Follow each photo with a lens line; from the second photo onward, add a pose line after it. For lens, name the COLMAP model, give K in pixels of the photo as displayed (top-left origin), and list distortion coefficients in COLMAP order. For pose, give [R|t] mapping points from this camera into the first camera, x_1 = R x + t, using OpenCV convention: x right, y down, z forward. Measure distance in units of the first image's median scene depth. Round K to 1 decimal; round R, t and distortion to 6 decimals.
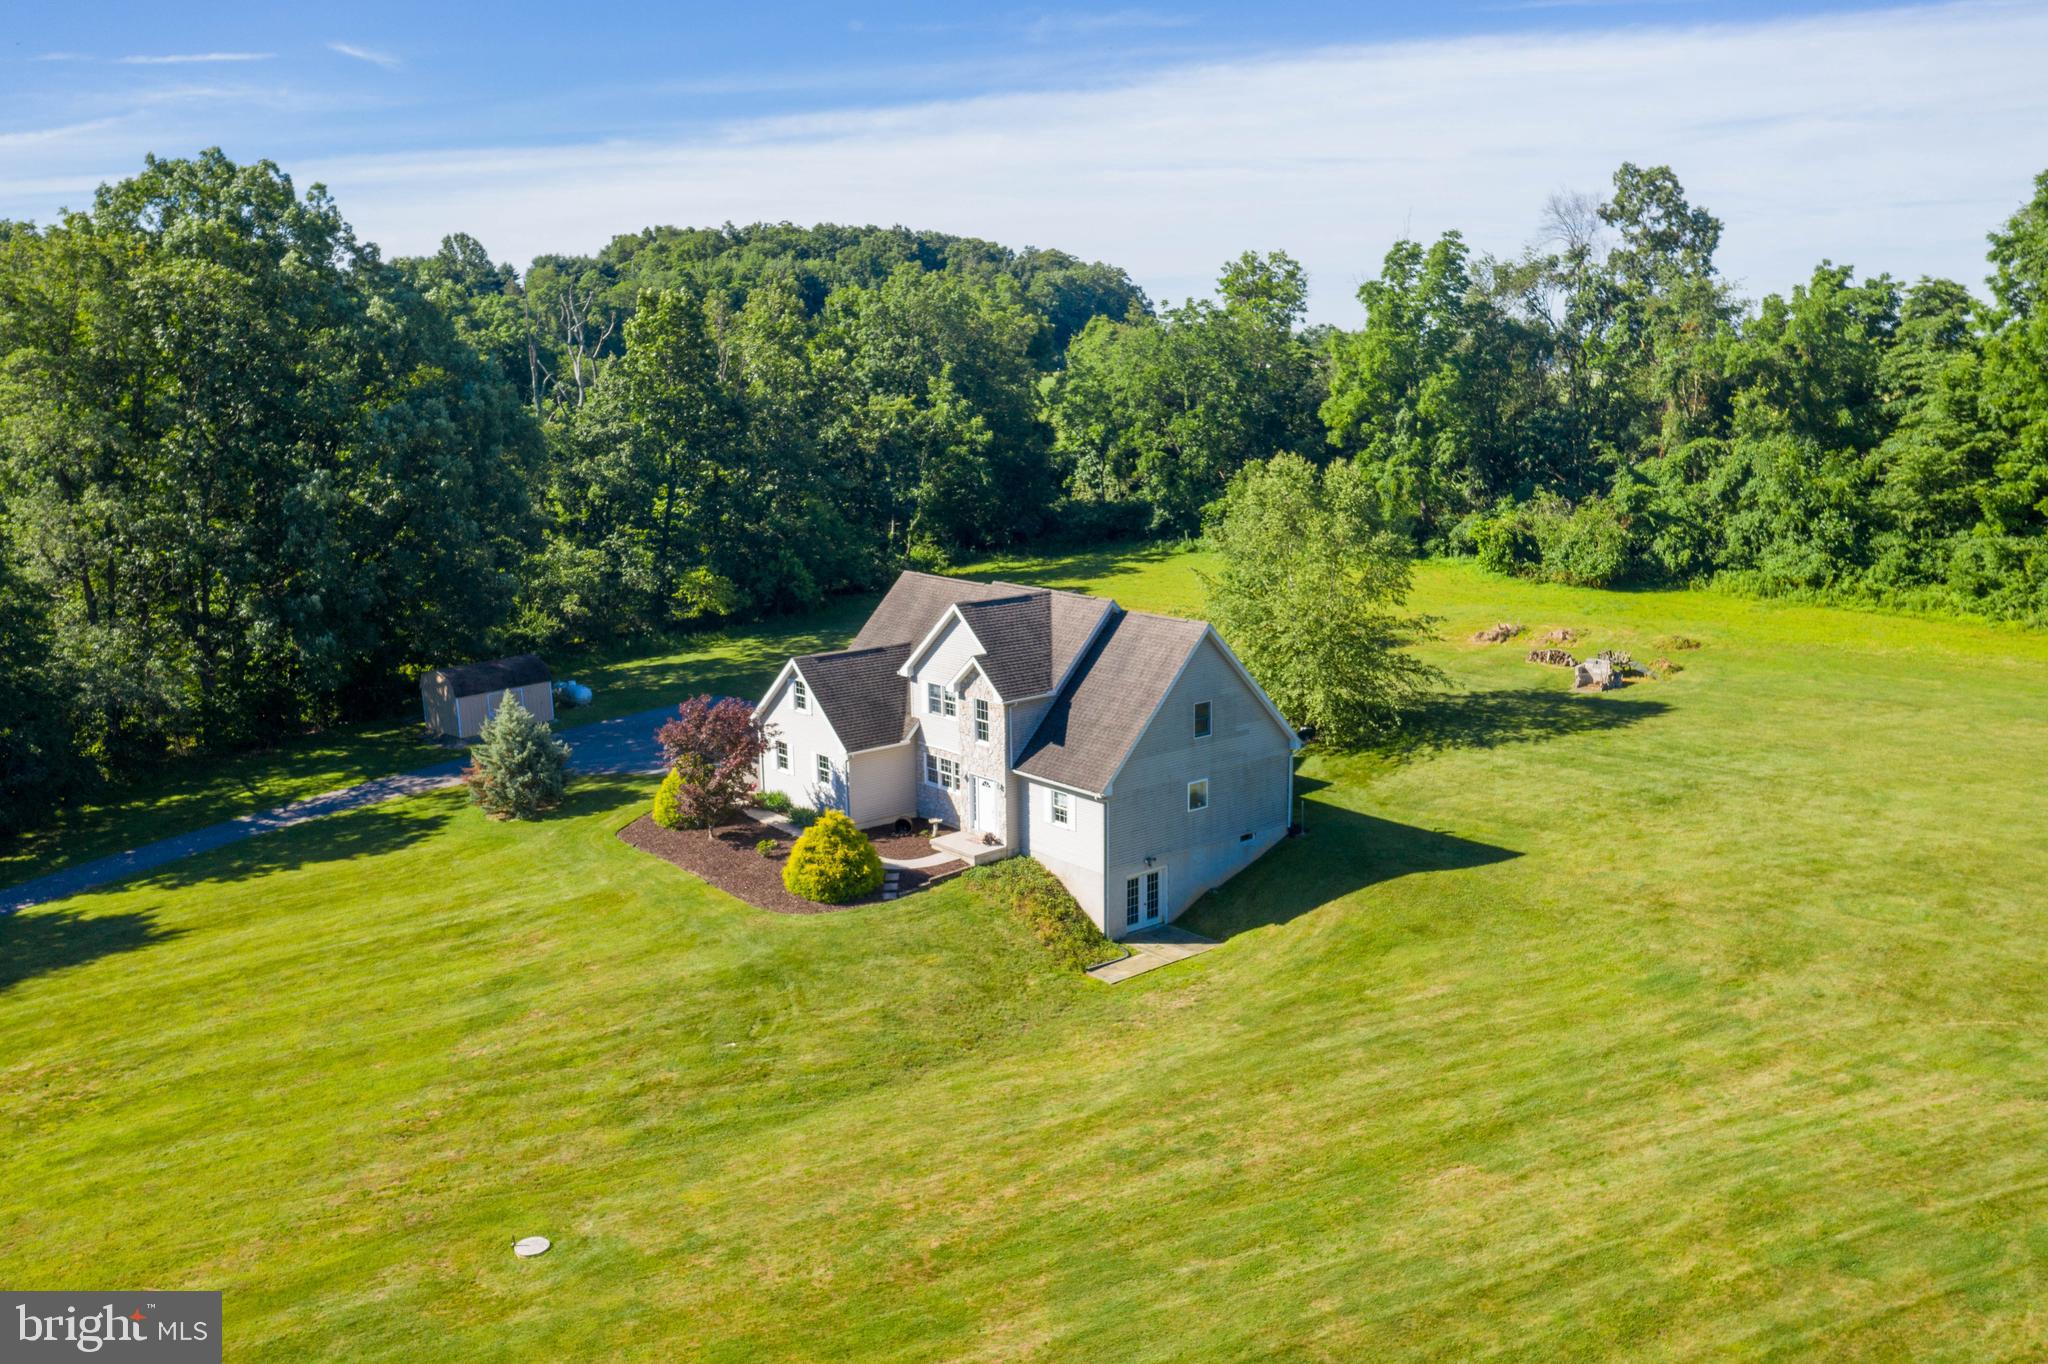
lens RADIAL K [[1641.2, 0, 1024.0], [0, 1641.2, 682.0], [0, 0, 1]] dist [0.000765, 0.011957]
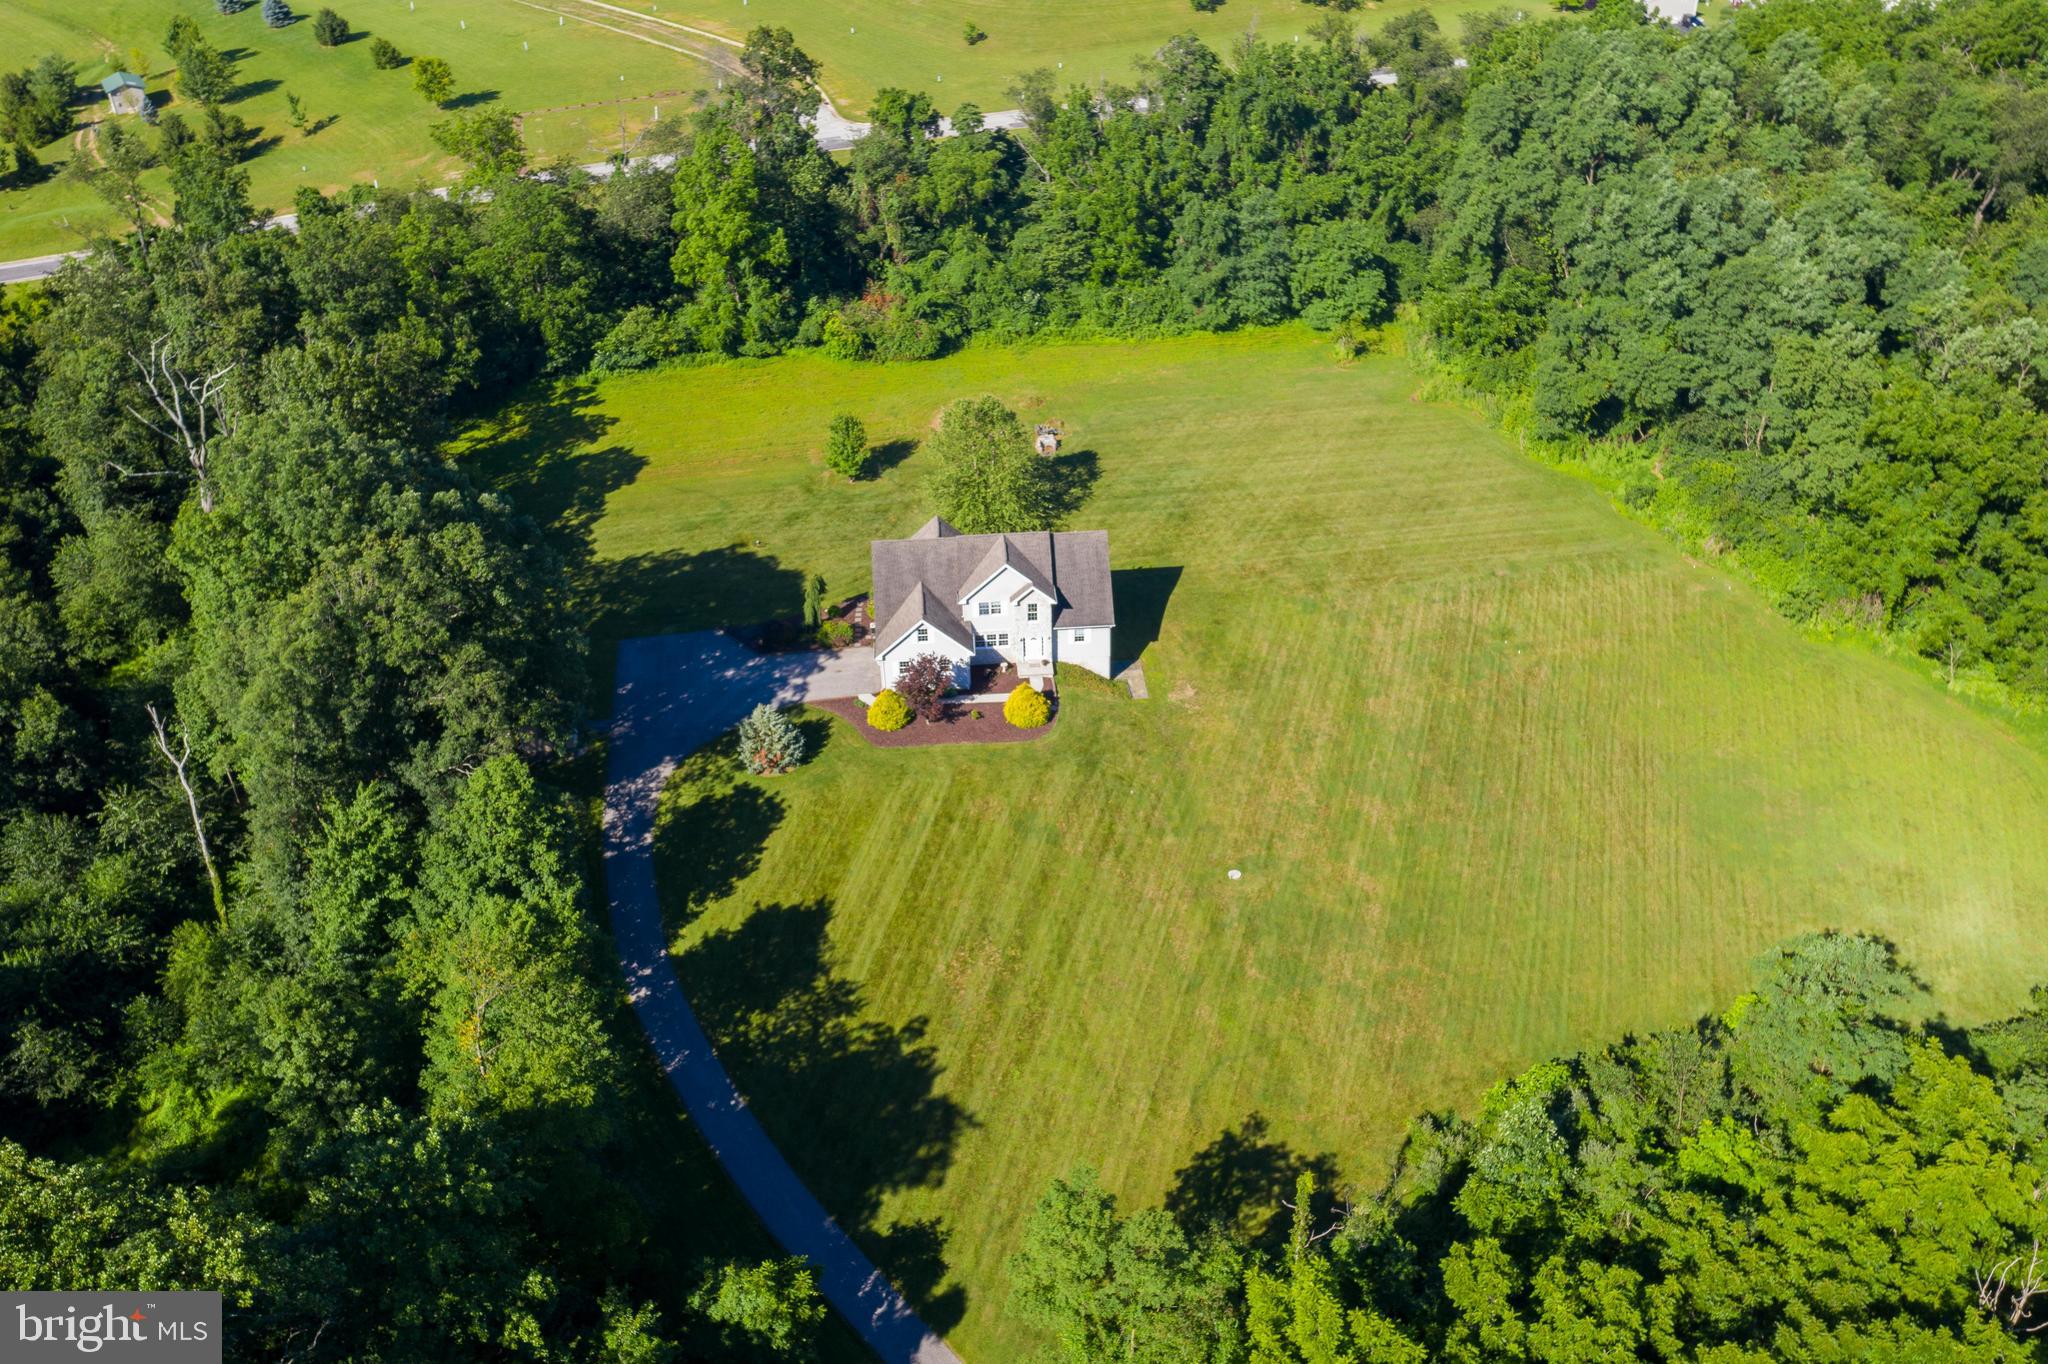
lens RADIAL K [[1570.6, 0, 1037.8], [0, 1570.6, 730.6], [0, 0, 1]] dist [-0.005463, -0.000438]
pose [[0.582764, -0.465136, 0.666359, -1.420776], [0.167815, 0.871199, 0.461357, -0.764094], [-0.795125, -0.157037, 0.585760, -0.178822]]
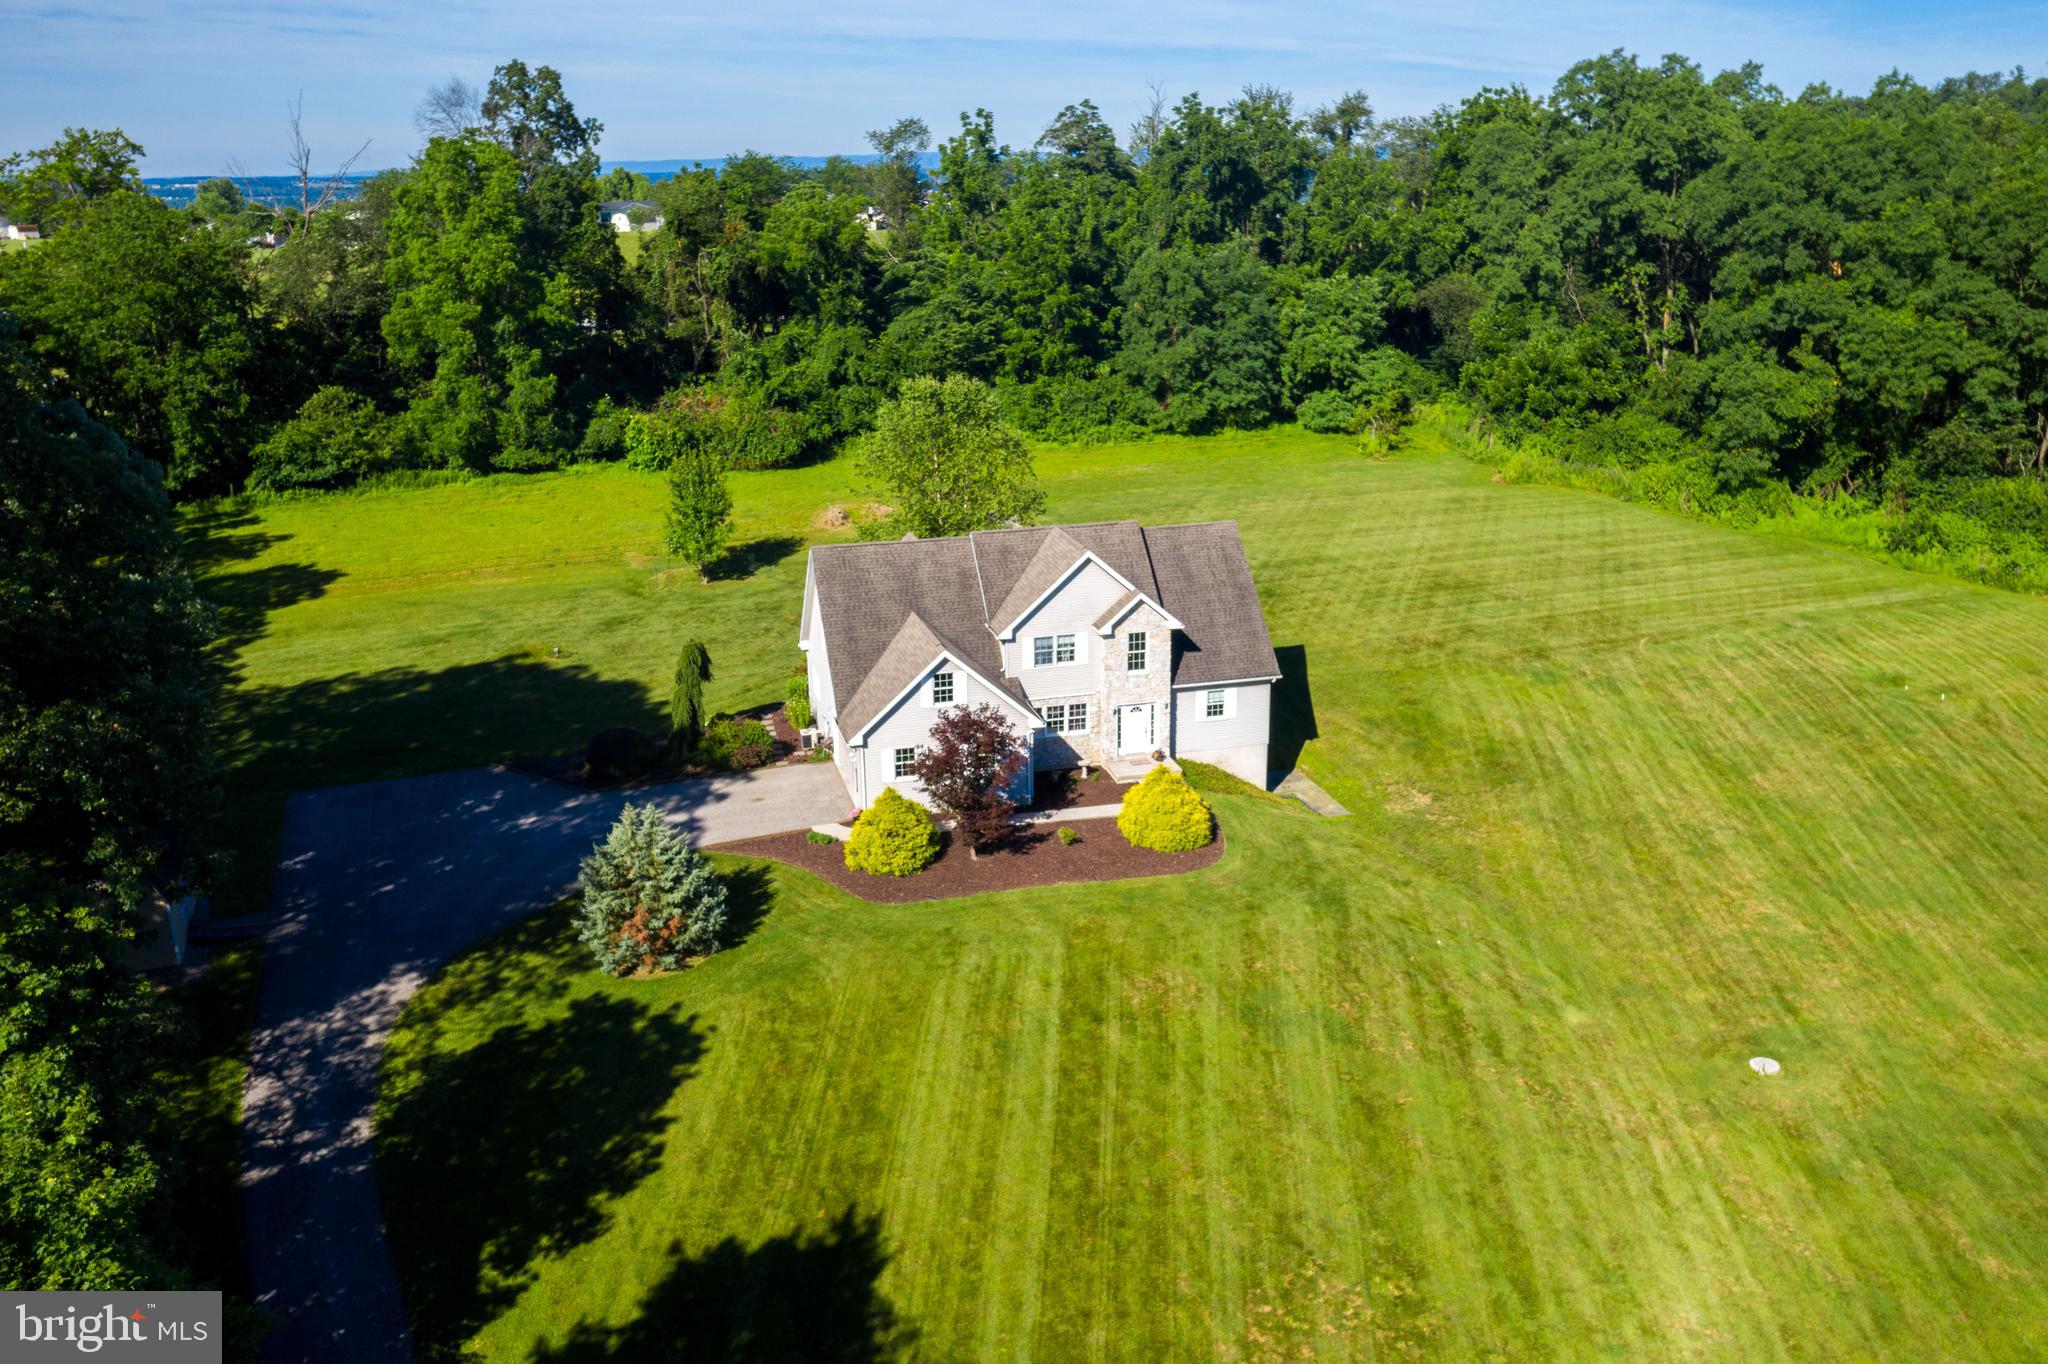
lens RADIAL K [[1636.1, 0, 1024.0], [0, 1636.1, 682.0], [0, 0, 1]] dist [-0.002610, 0.003441]
pose [[0.420951, -0.263193, 0.868061, -1.002619], [0.184198, 0.961844, 0.202304, -0.189479], [-0.888184, 0.074735, 0.453369, 0.594757]]
